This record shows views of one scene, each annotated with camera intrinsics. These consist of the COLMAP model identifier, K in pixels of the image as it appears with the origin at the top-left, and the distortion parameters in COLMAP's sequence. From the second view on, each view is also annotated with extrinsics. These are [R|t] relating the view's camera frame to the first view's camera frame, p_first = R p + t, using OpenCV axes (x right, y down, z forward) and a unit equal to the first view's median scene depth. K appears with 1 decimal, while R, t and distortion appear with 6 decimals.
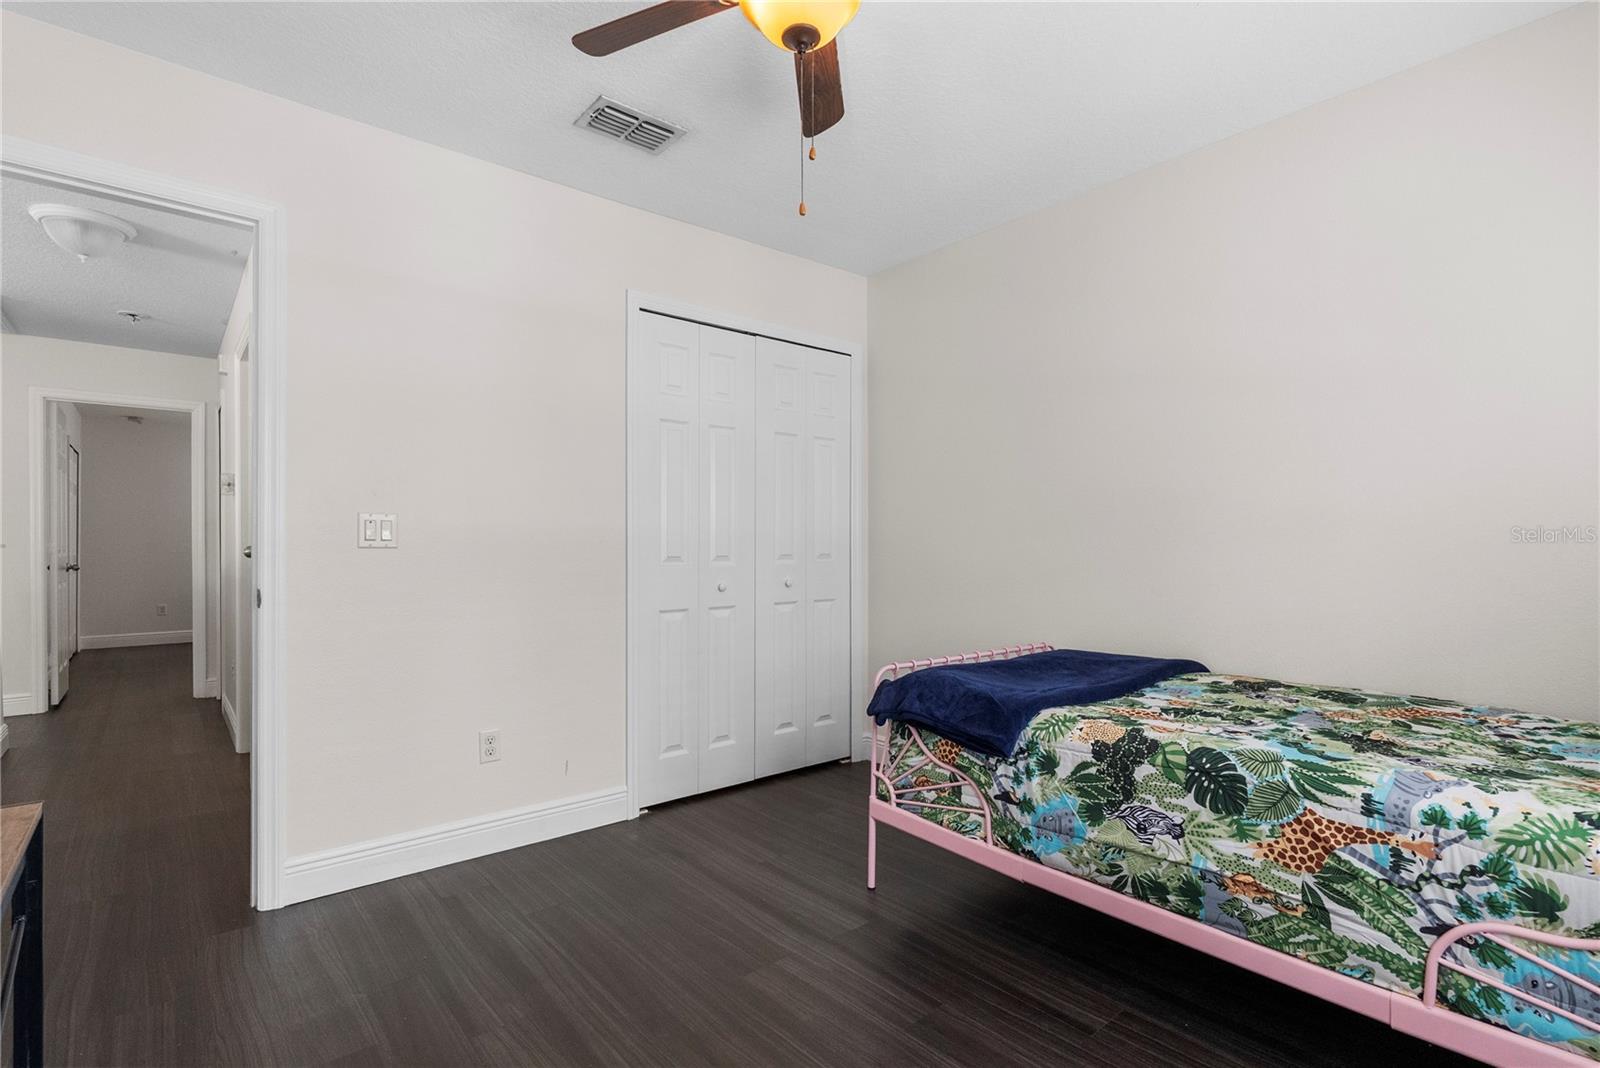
lens RADIAL K [[762.9, 0, 798.8], [0, 762.9, 540.7], [0, 0, 1]] dist [0.003104, 0.000180]
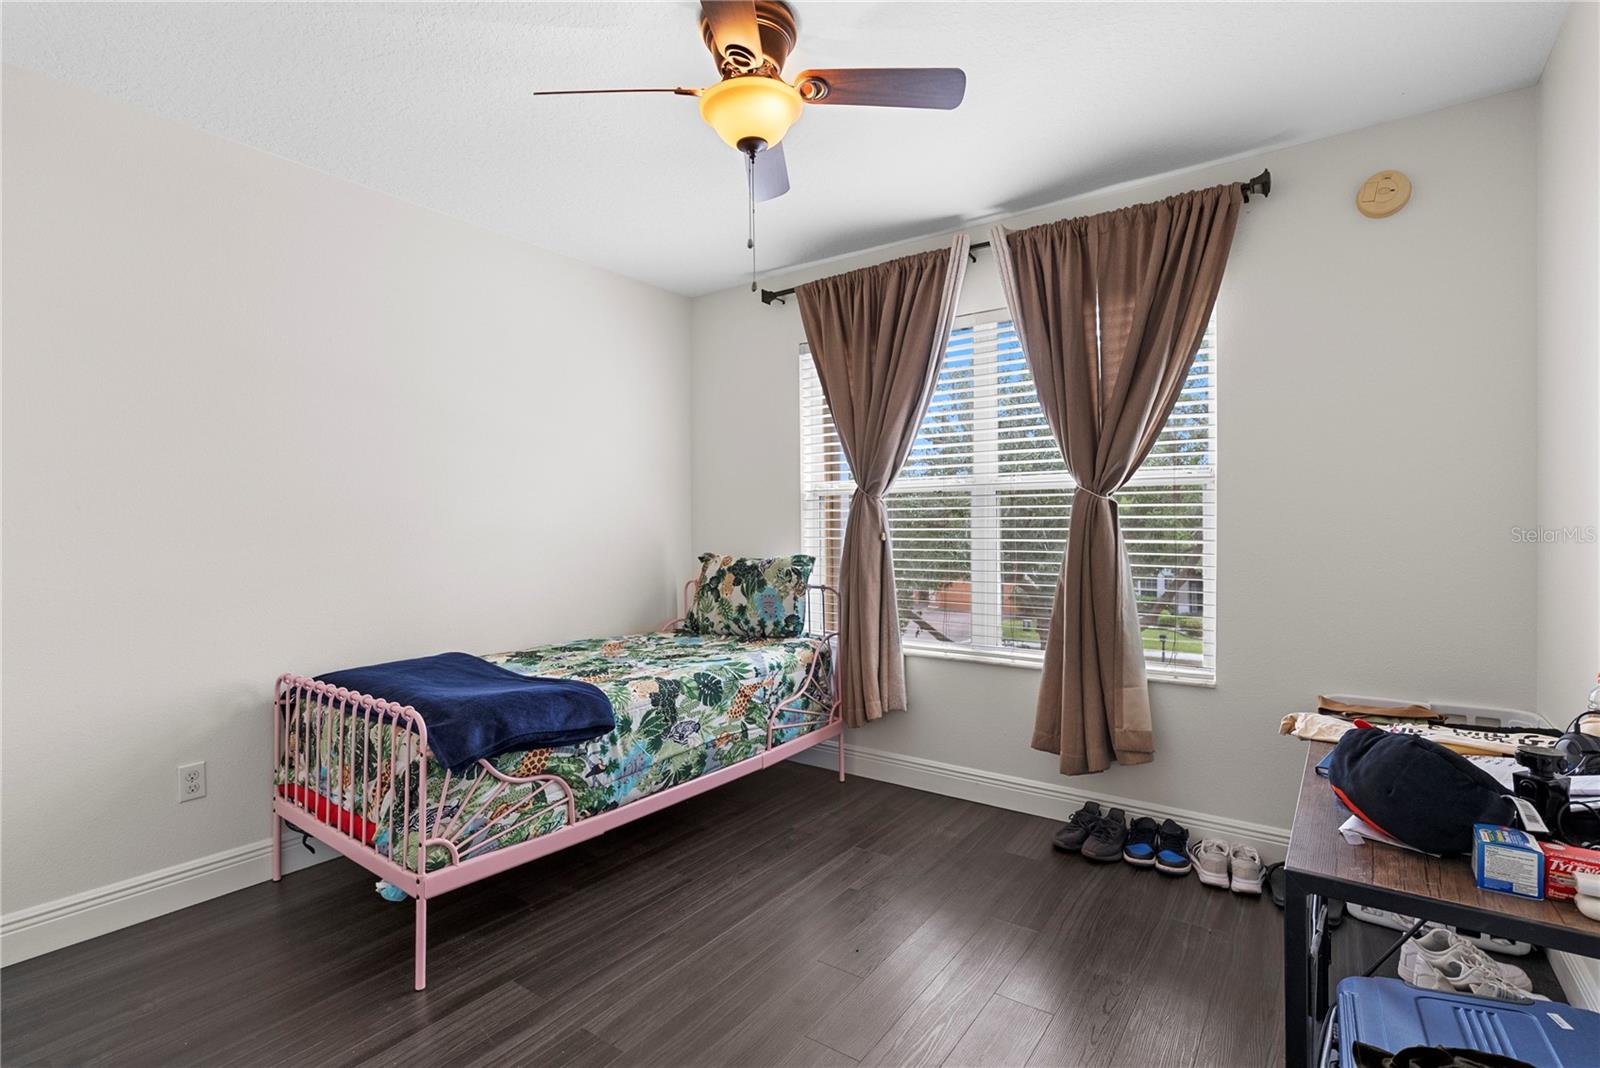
lens RADIAL K [[762.9, 0, 798.0], [0, 762.9, 531.2], [0, 0, 1]] dist [0.003104, 0.000180]
pose [[-0.248381, 0.002908, 0.968658, -1.069037], [-0.000904, 0.999994, -0.003234, -0.034217], [-0.968662, -0.001679, -0.248377, 1.112940]]
